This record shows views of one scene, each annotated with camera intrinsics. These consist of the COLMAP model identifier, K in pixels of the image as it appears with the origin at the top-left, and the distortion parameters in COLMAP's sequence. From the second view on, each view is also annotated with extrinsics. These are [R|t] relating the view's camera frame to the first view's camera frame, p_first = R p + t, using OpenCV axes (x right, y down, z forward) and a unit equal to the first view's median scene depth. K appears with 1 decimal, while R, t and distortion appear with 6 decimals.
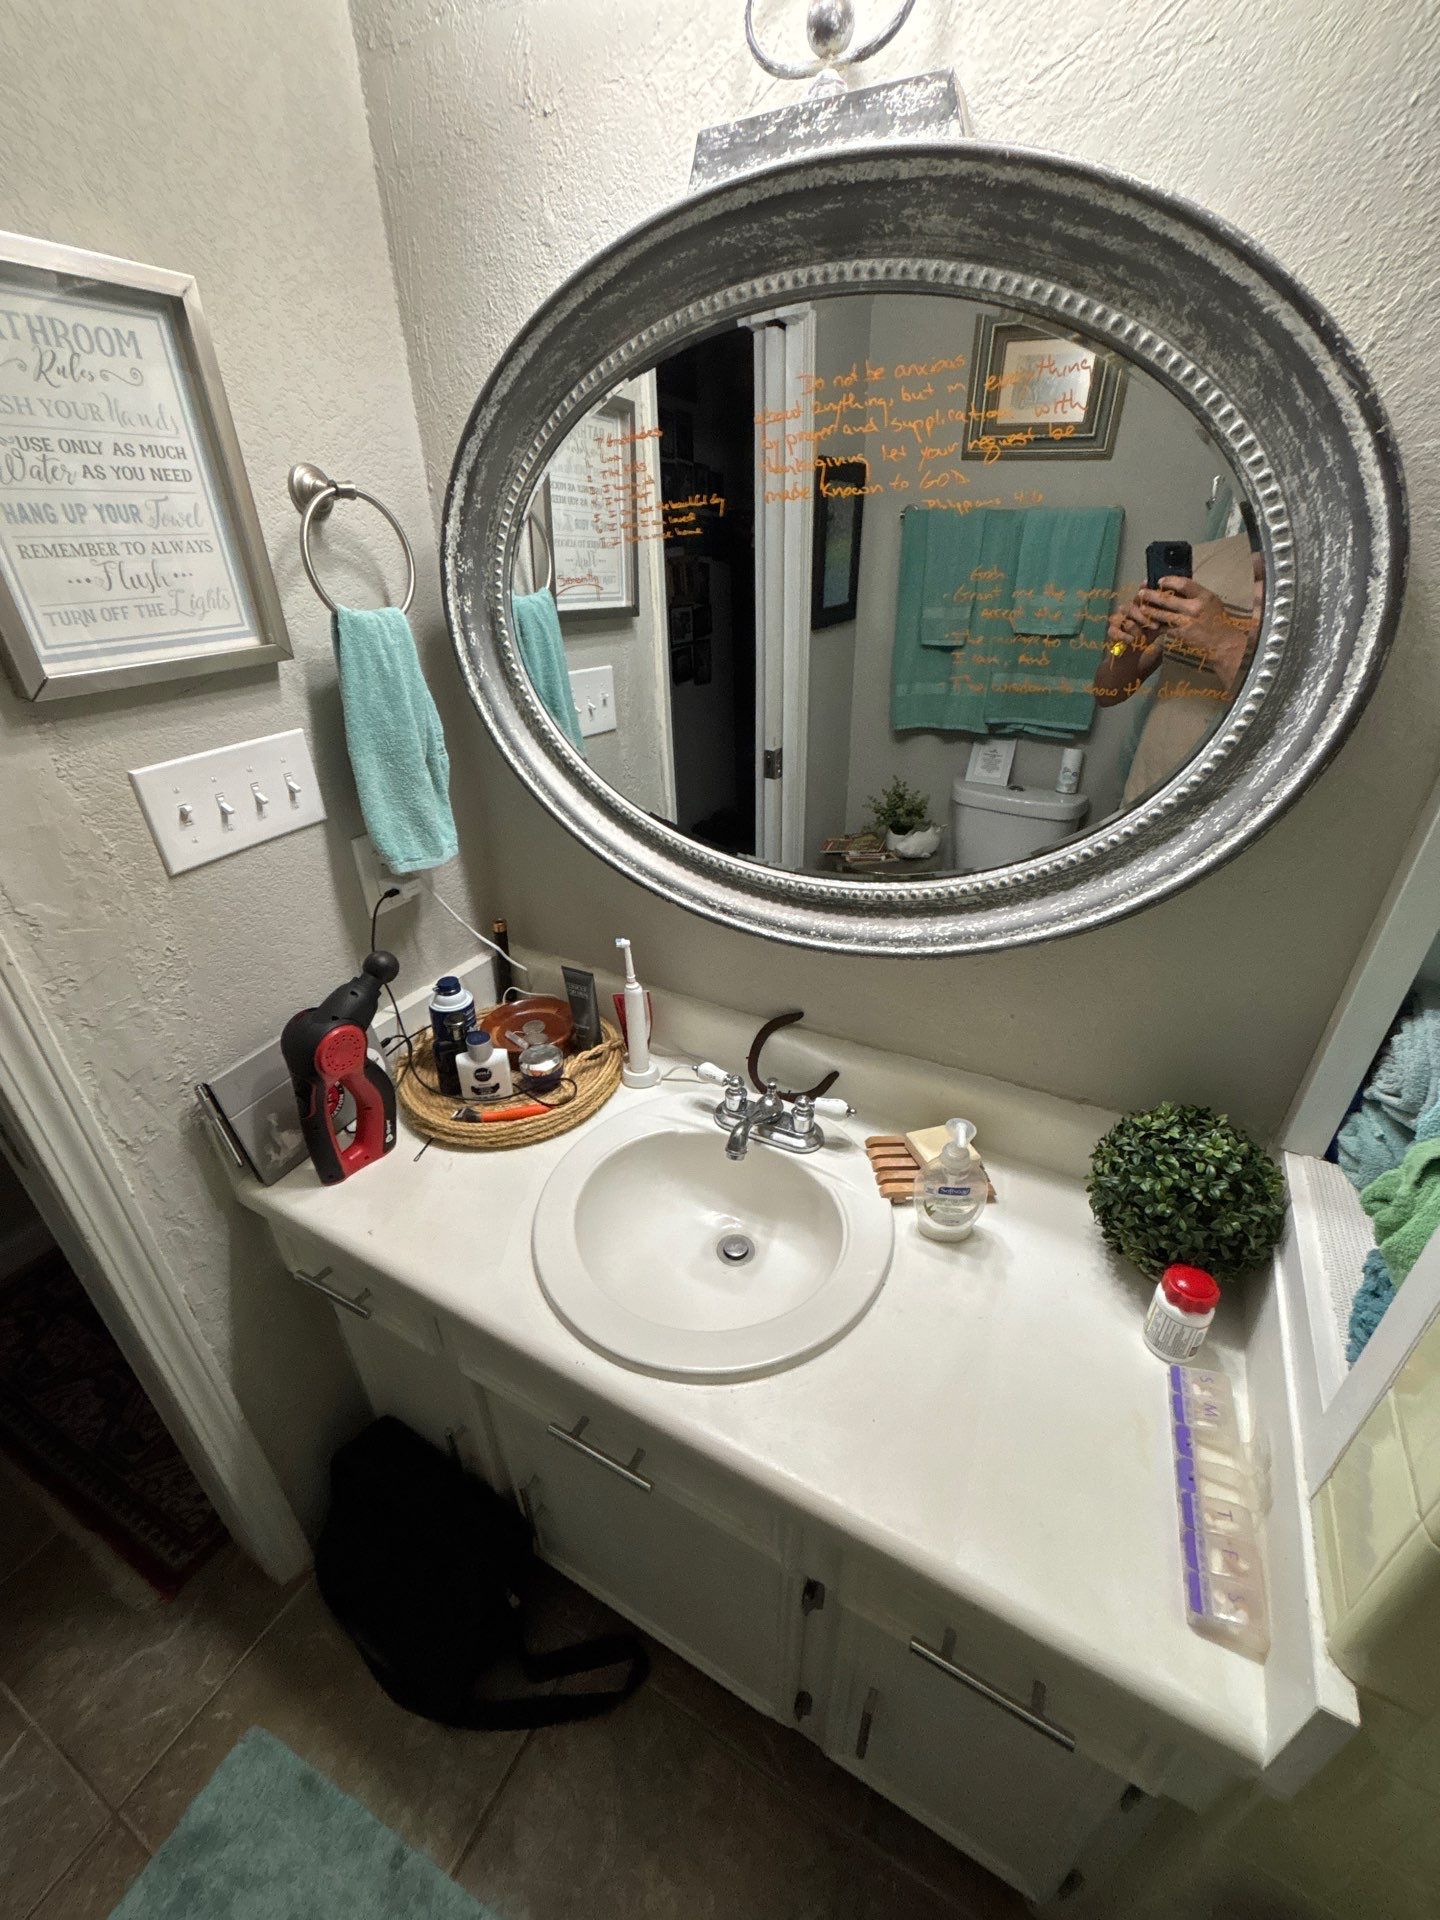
lens RADIAL K [[761.2, 0, 734.3], [0, 761.2, 958.4], [0, 0, 1]] dist [-0.000328, 0.000054]
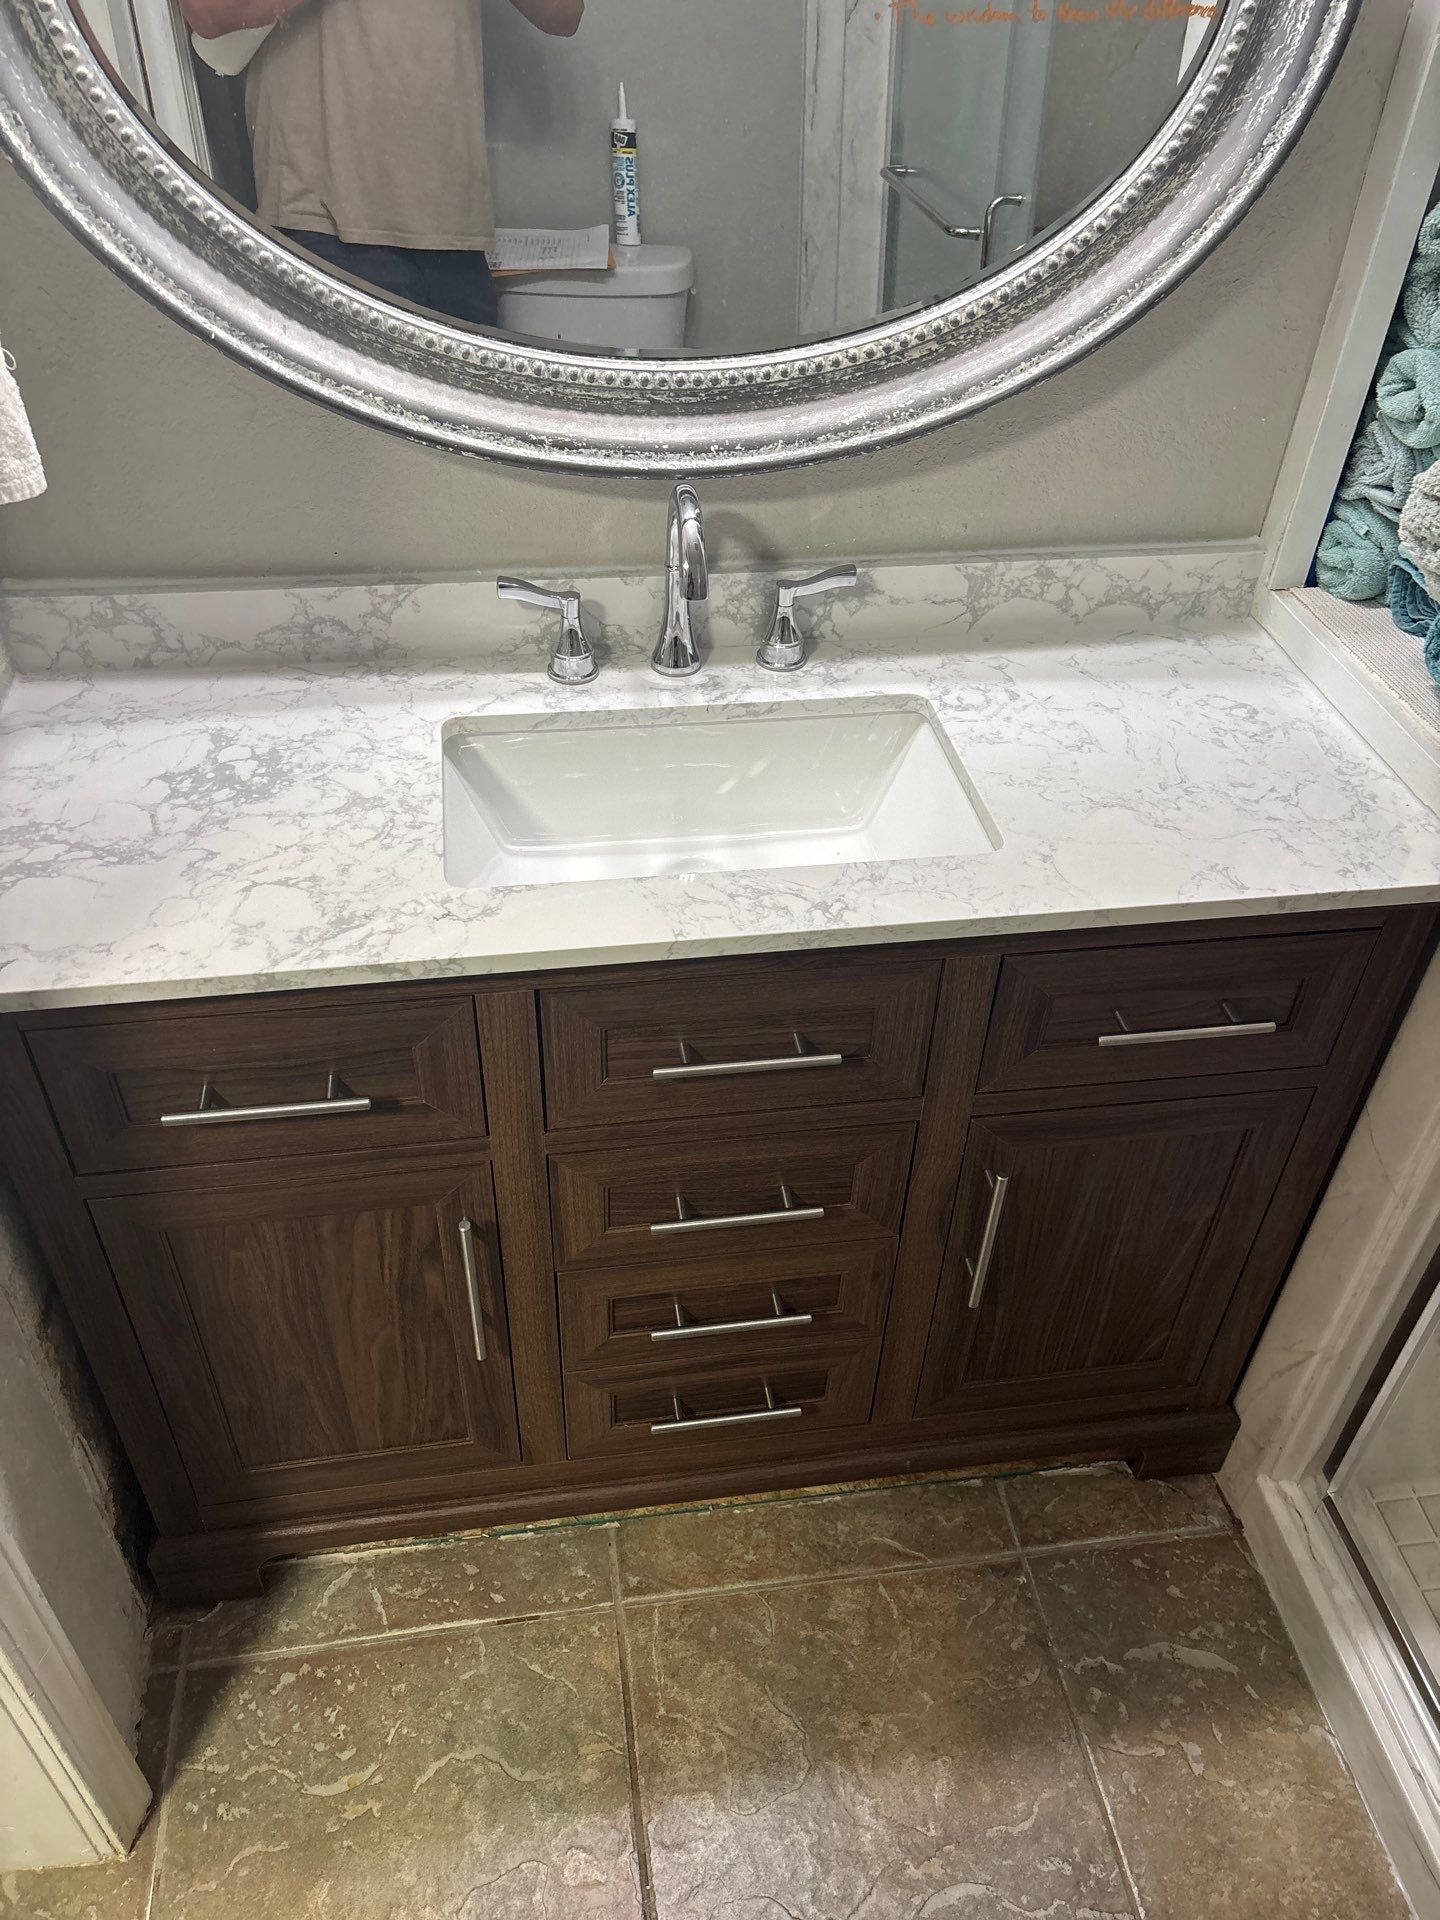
lens RADIAL K [[1456.8, 0, 724.8], [0, 1456.8, 951.1], [0, 0, 1]] dist [0.033051, -0.032239]
pose [[0.818051, -0.336283, 0.466591, -0.701673], [0.240846, 0.936995, 0.253050, 0.063143], [-0.522290, -0.094631, 0.847501, -0.137685]]
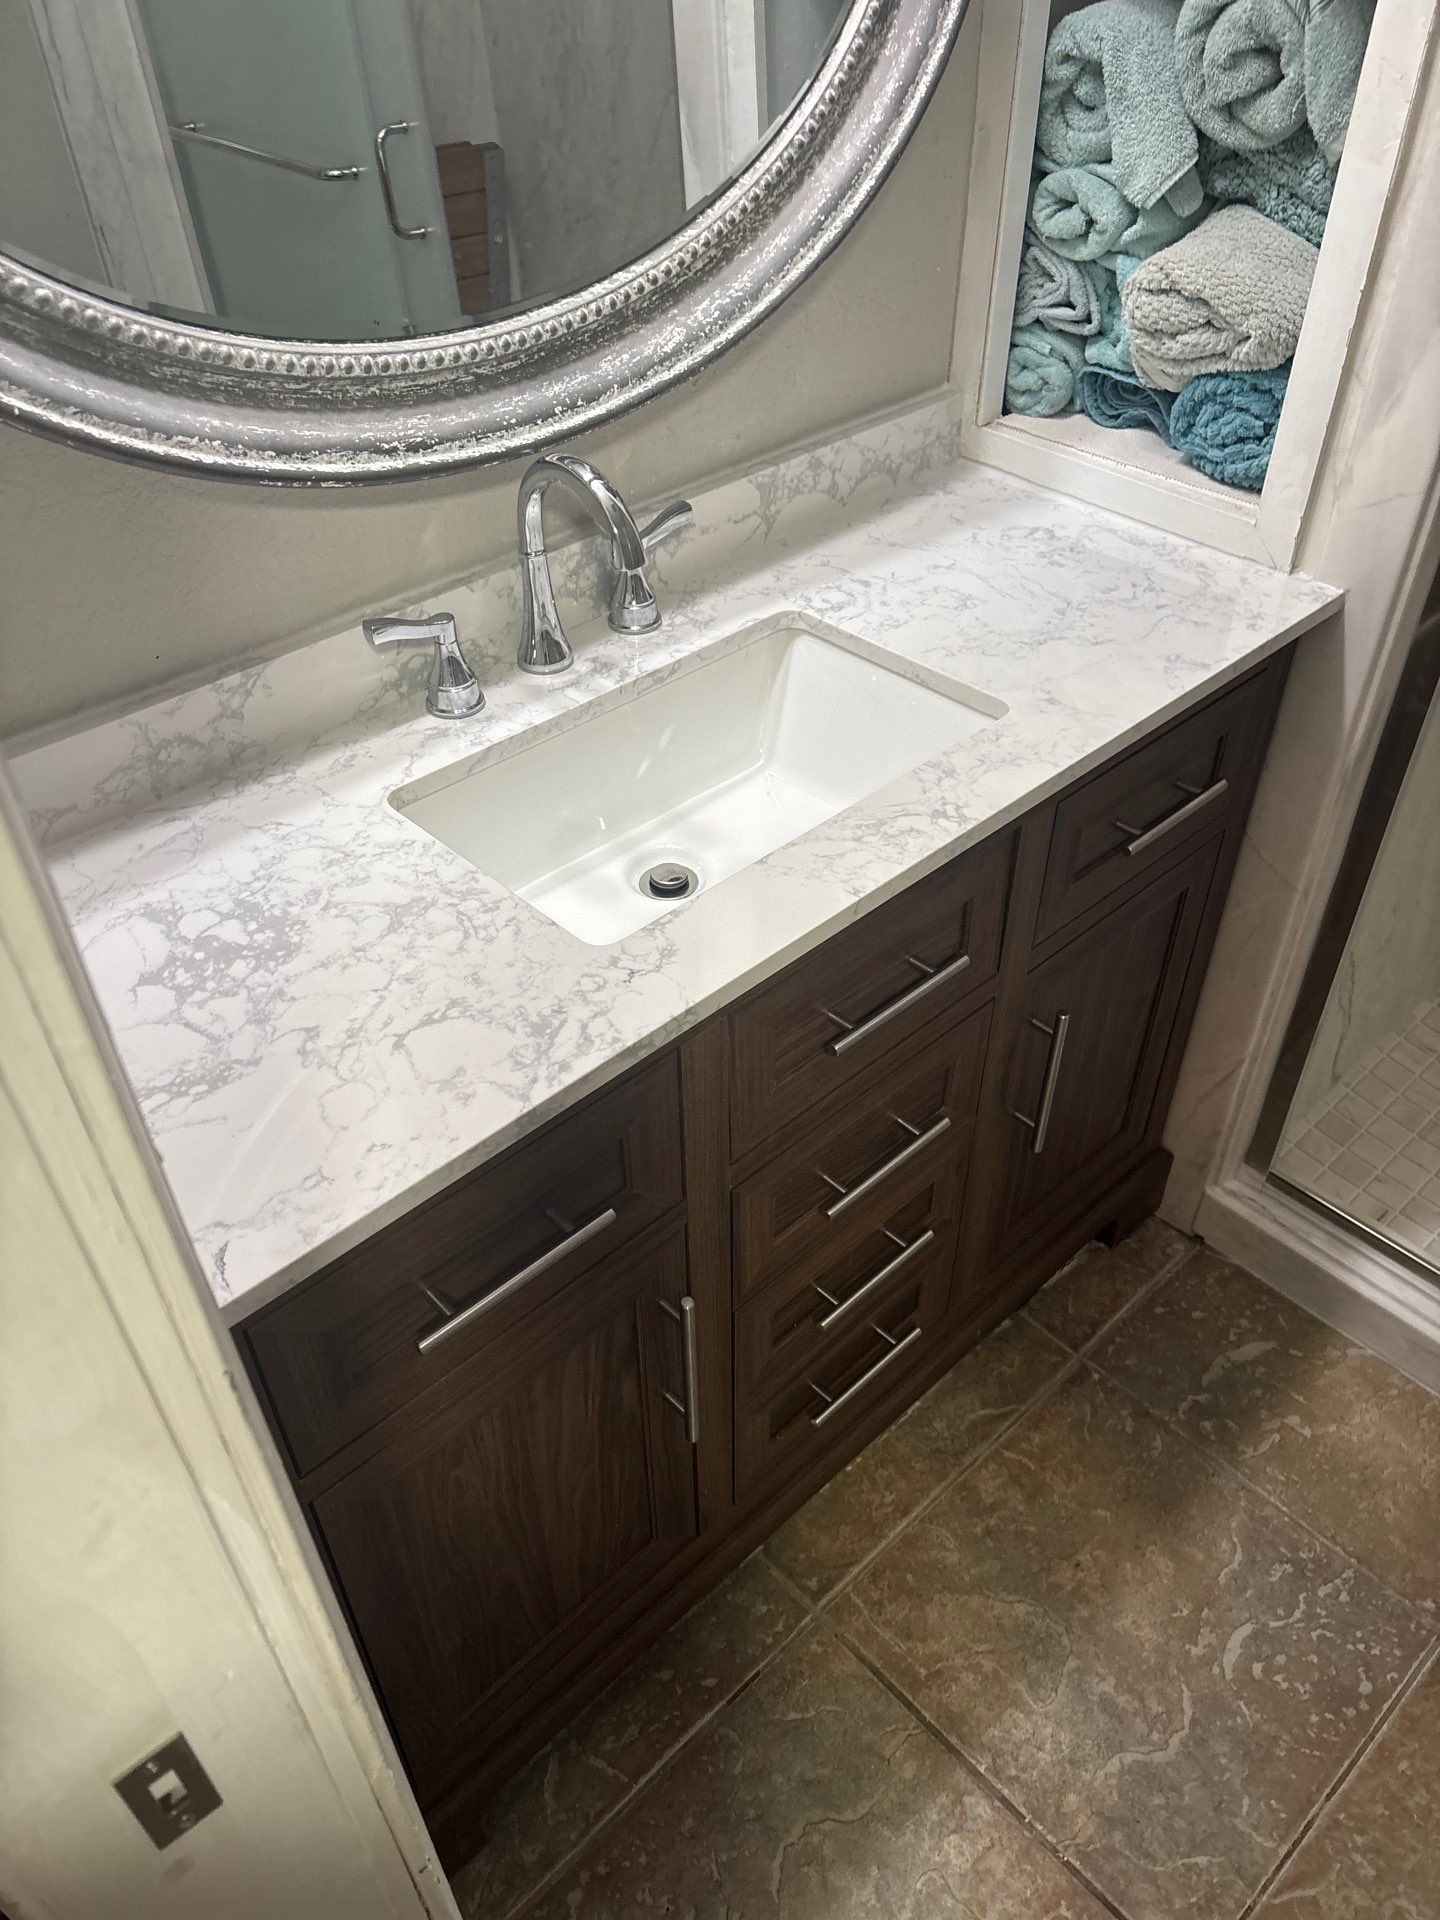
lens RADIAL K [[1456.8, 0, 717.5], [0, 1456.8, 973.4], [0, 0, 1]] dist [0.033051, -0.032239]
pose [[0.341677, -0.603842, 0.720161, -1.060245], [0.454190, 0.776945, 0.435967, -0.149429], [-0.822781, 0.178130, 0.539723, 0.395531]]
